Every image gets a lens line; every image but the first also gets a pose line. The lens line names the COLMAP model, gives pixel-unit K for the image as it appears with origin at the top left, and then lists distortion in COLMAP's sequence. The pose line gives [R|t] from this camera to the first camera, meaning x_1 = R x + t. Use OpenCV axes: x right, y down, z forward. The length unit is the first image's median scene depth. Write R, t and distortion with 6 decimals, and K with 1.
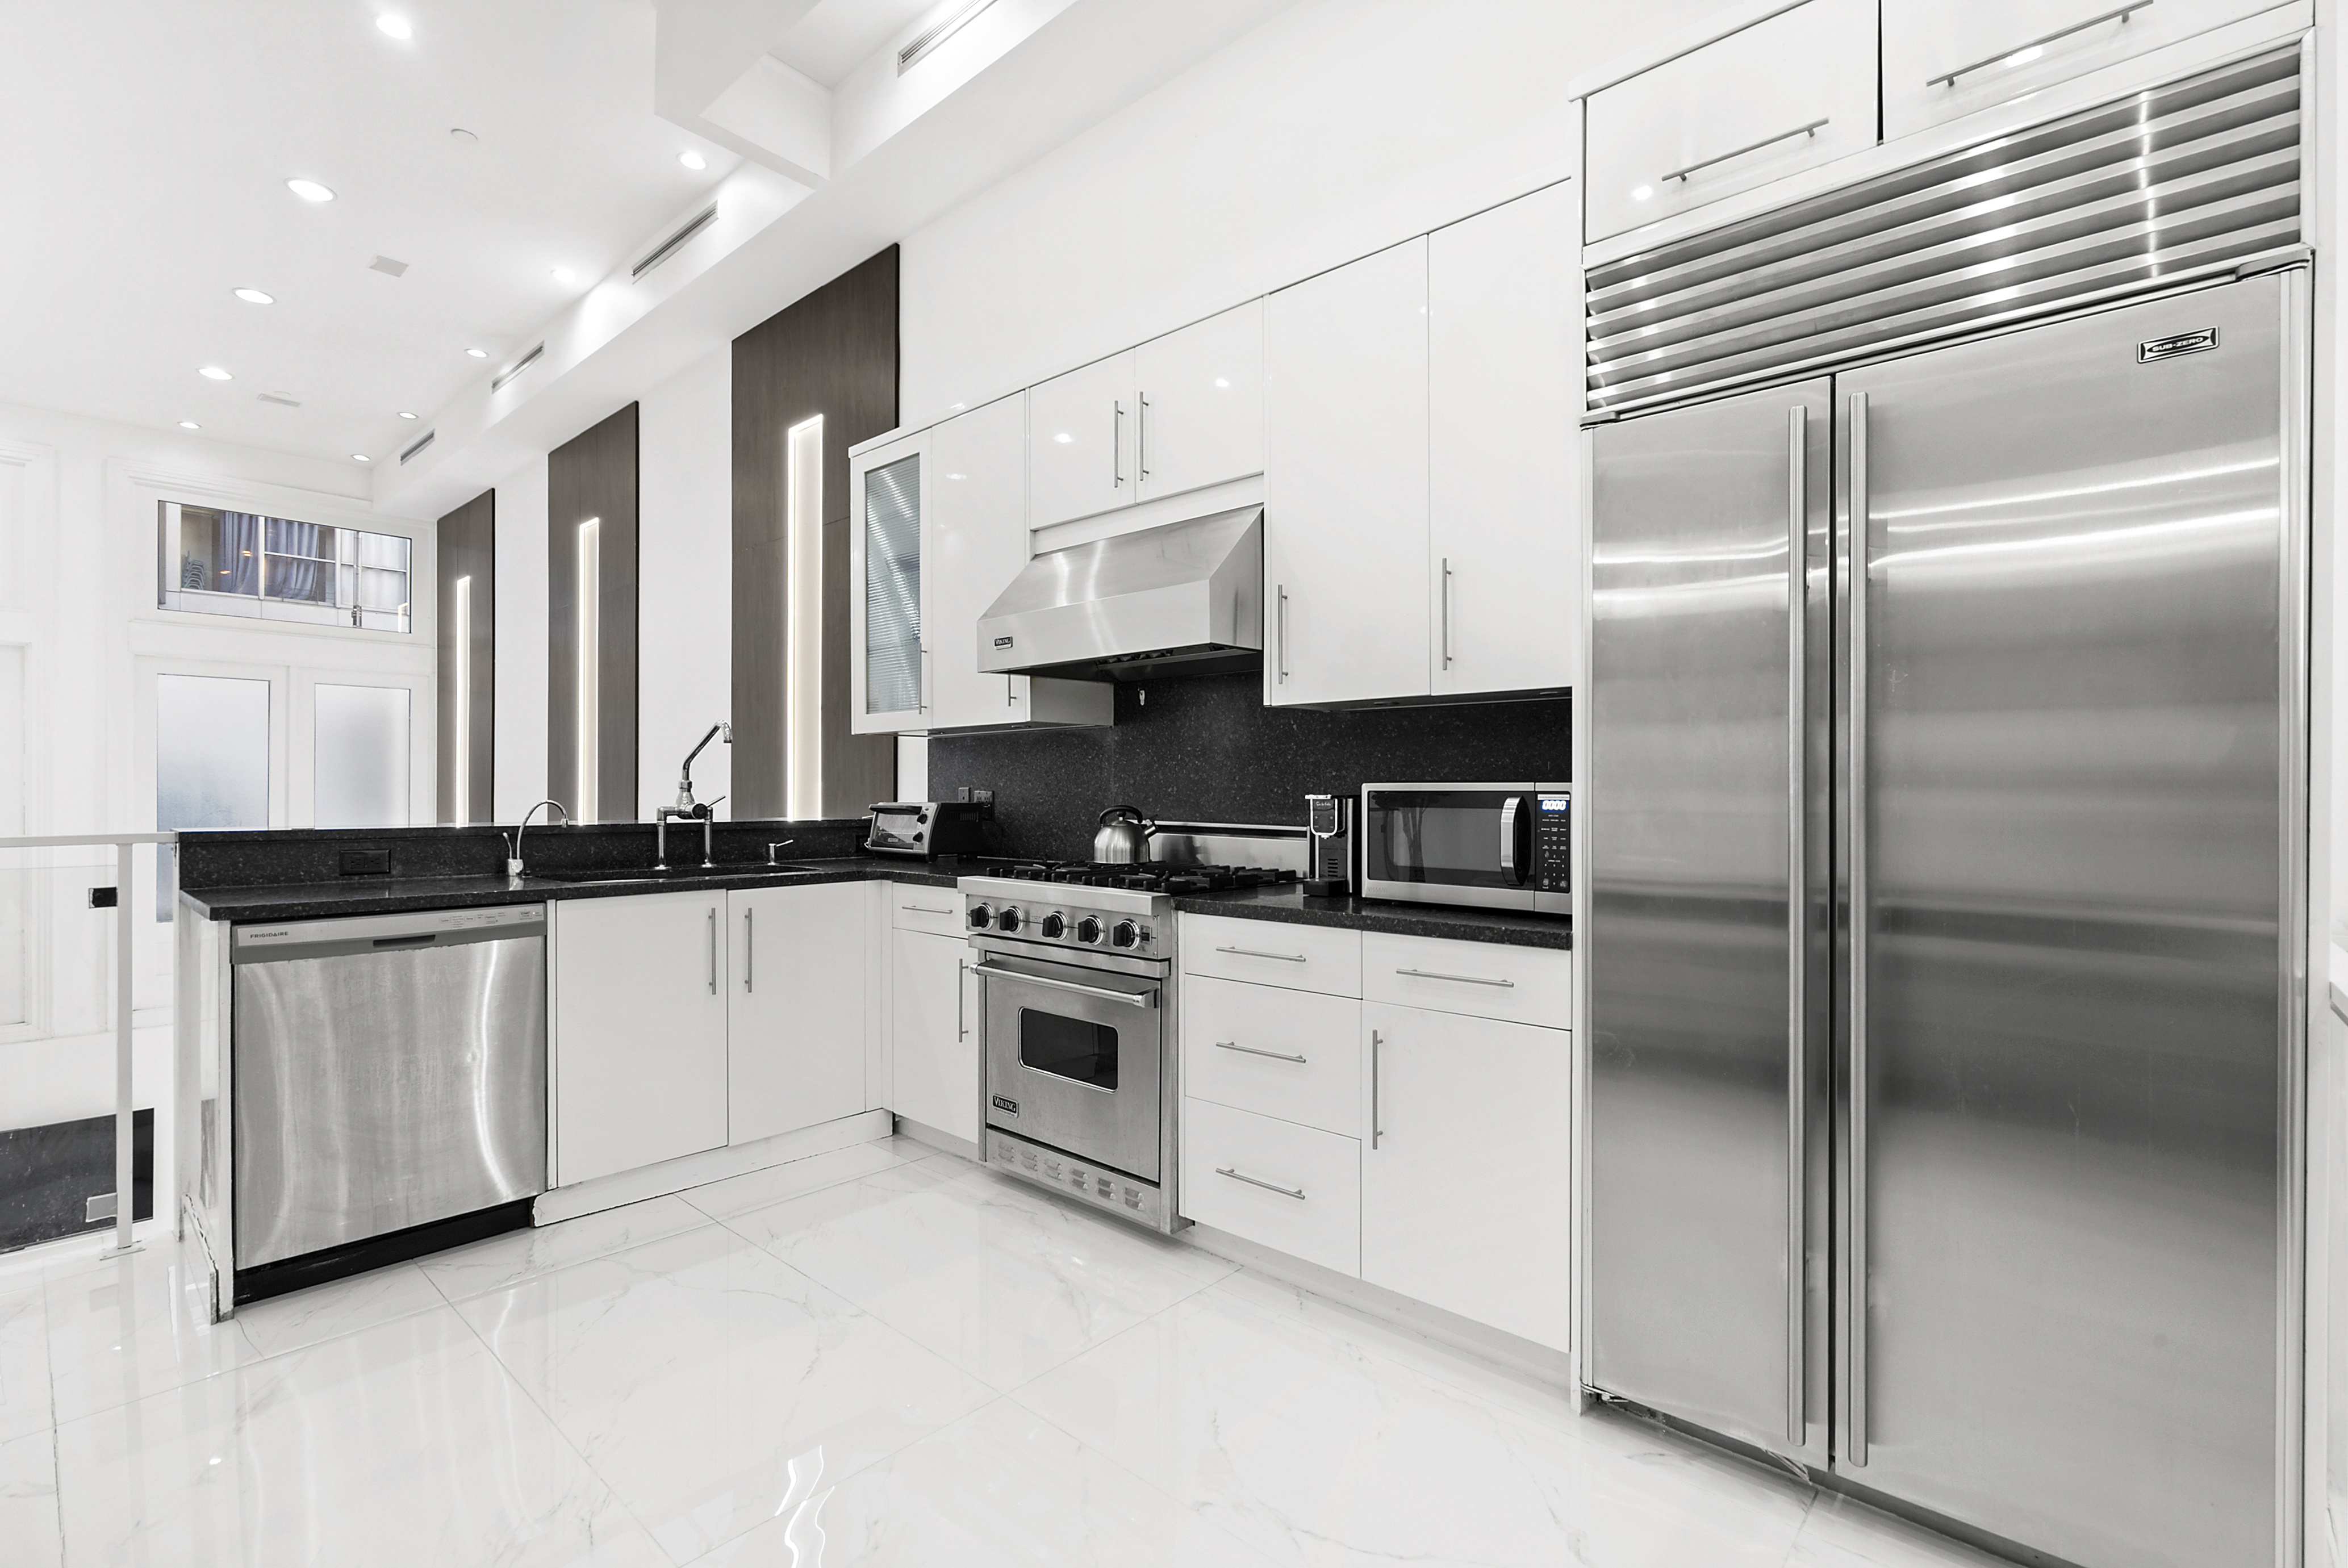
lens RADIAL K [[1051.9, 0, 1189.1], [0, 1051.9, 763.4], [0, 0, 1]] dist [-0.008693, 0.000494]
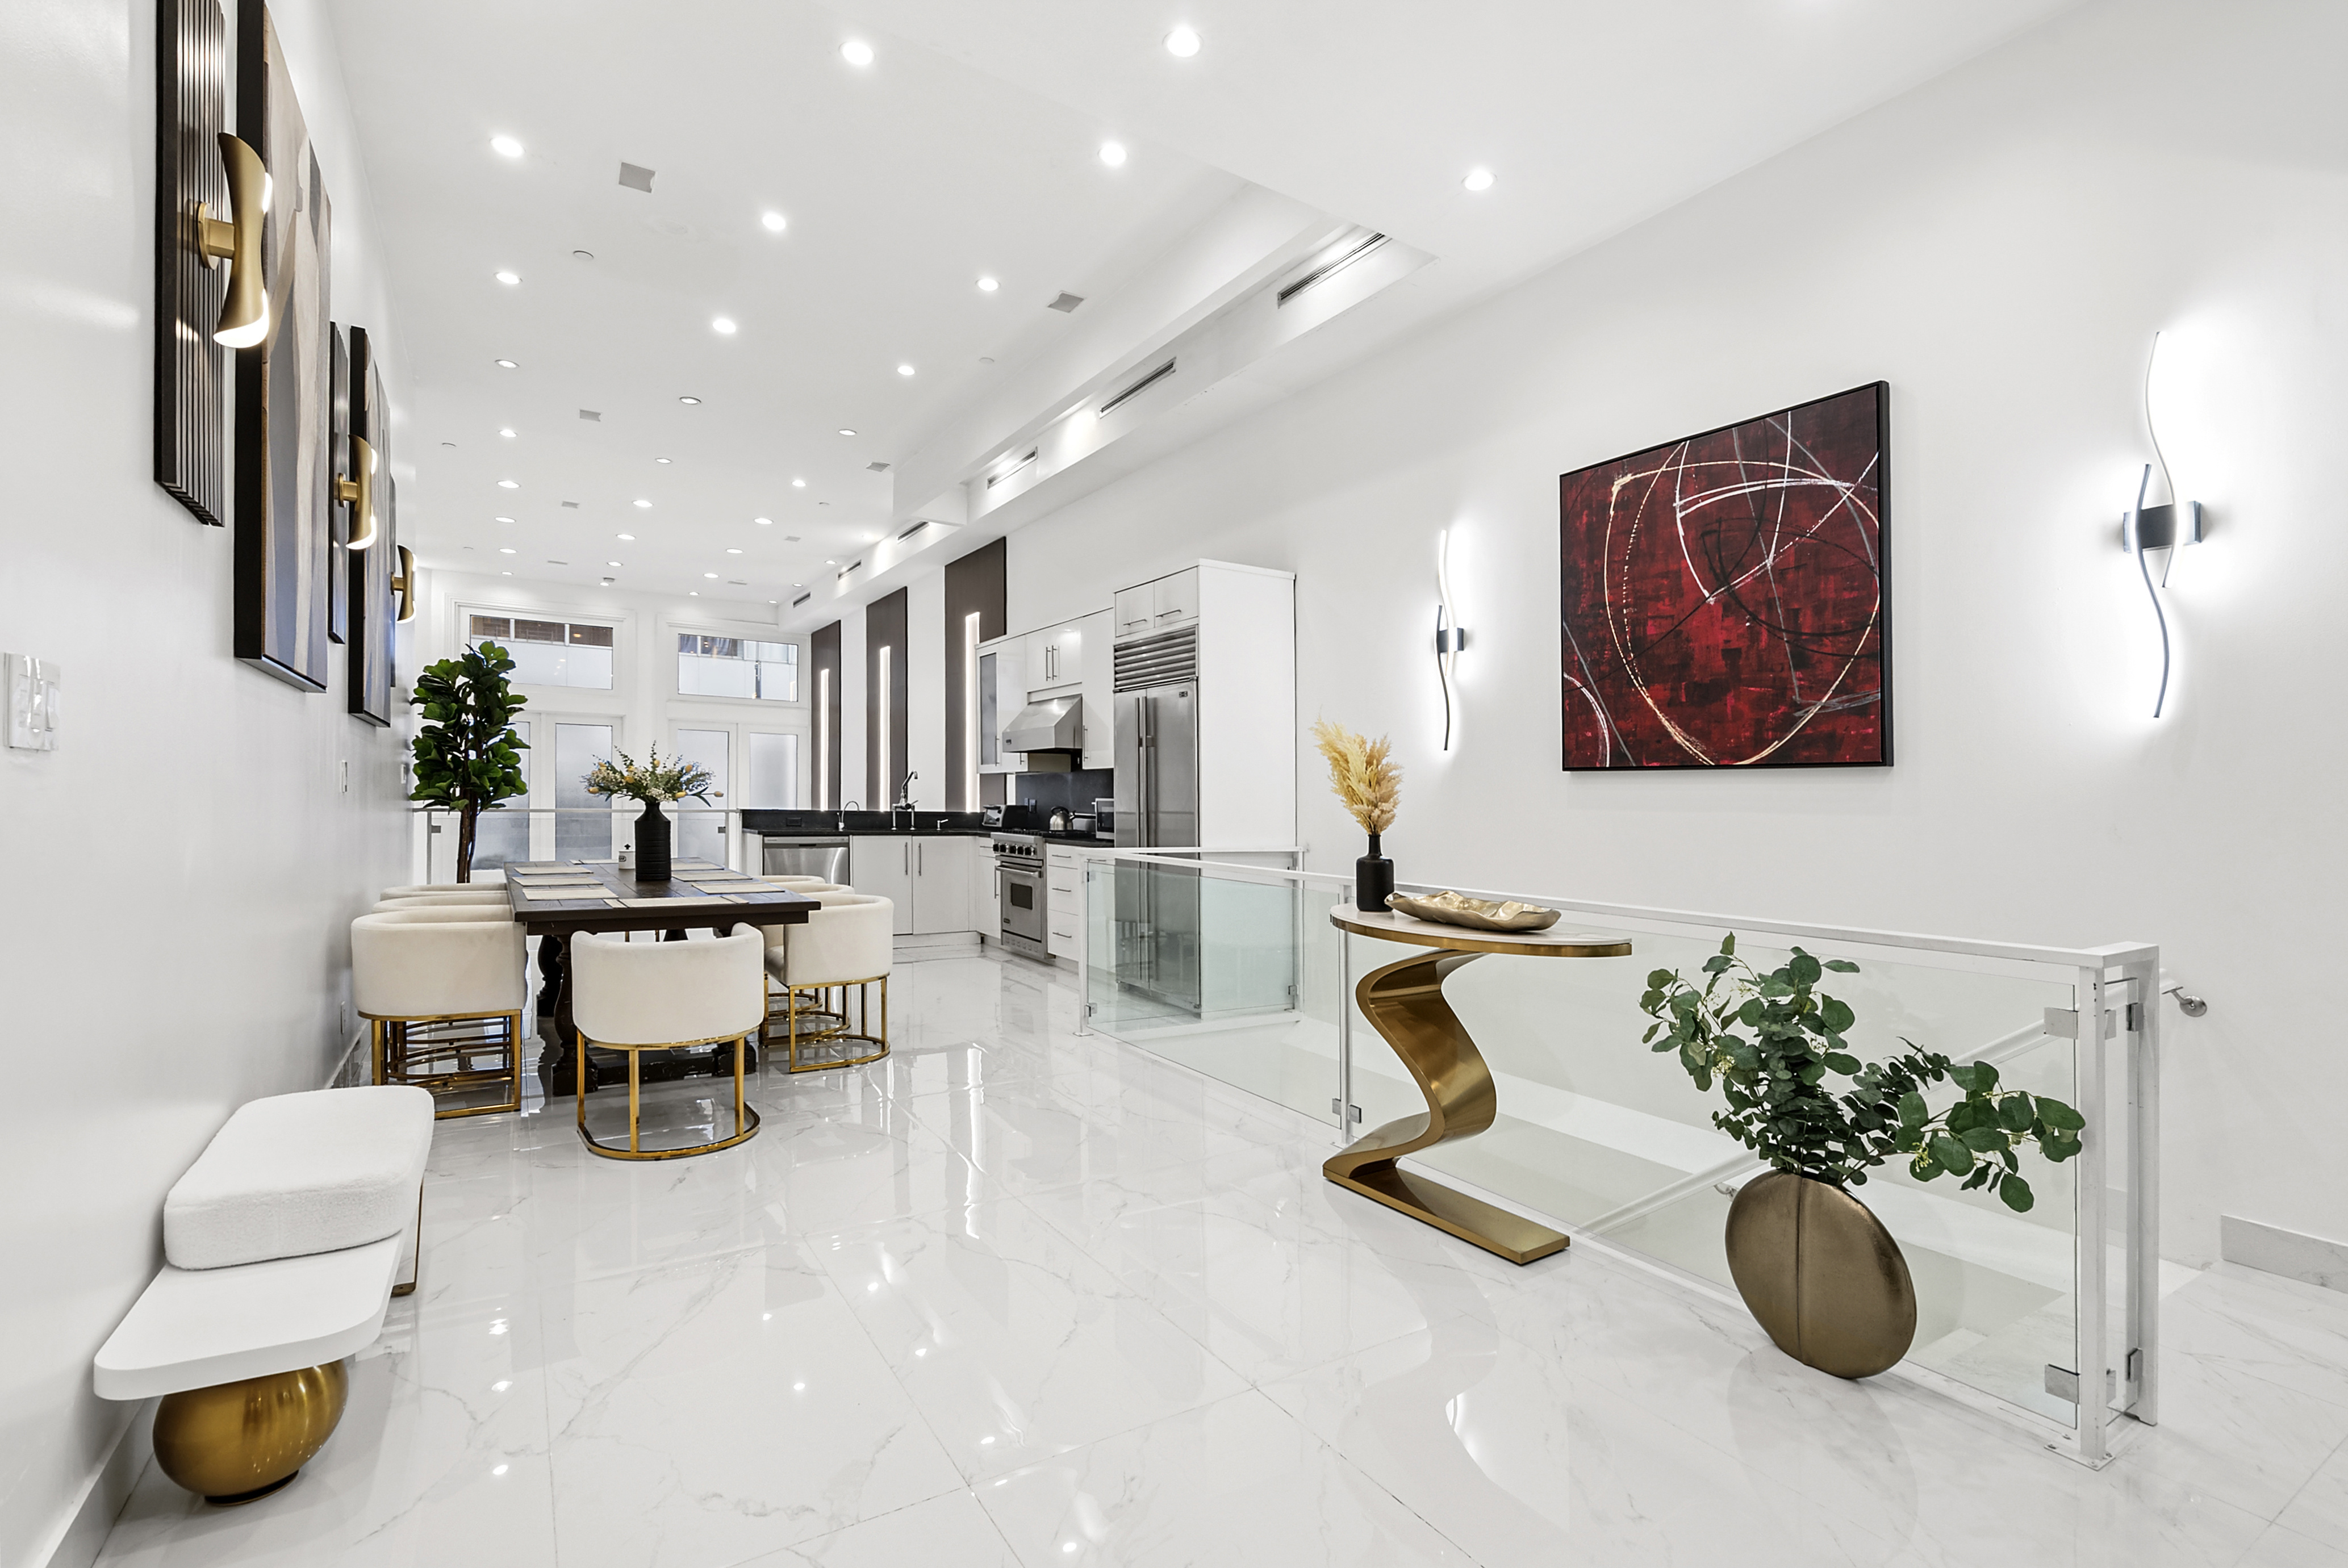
lens RADIAL K [[1051.9, 0, 1165.5], [0, 1051.9, 795.0], [0, 0, 1]] dist [-0.008693, 0.000494]
pose [[0.957553, 0.012603, -0.287980, 0.858611], [-0.006745, 0.999750, 0.021326, -0.037908], [0.288177, -0.018479, 0.957399, -1.238362]]
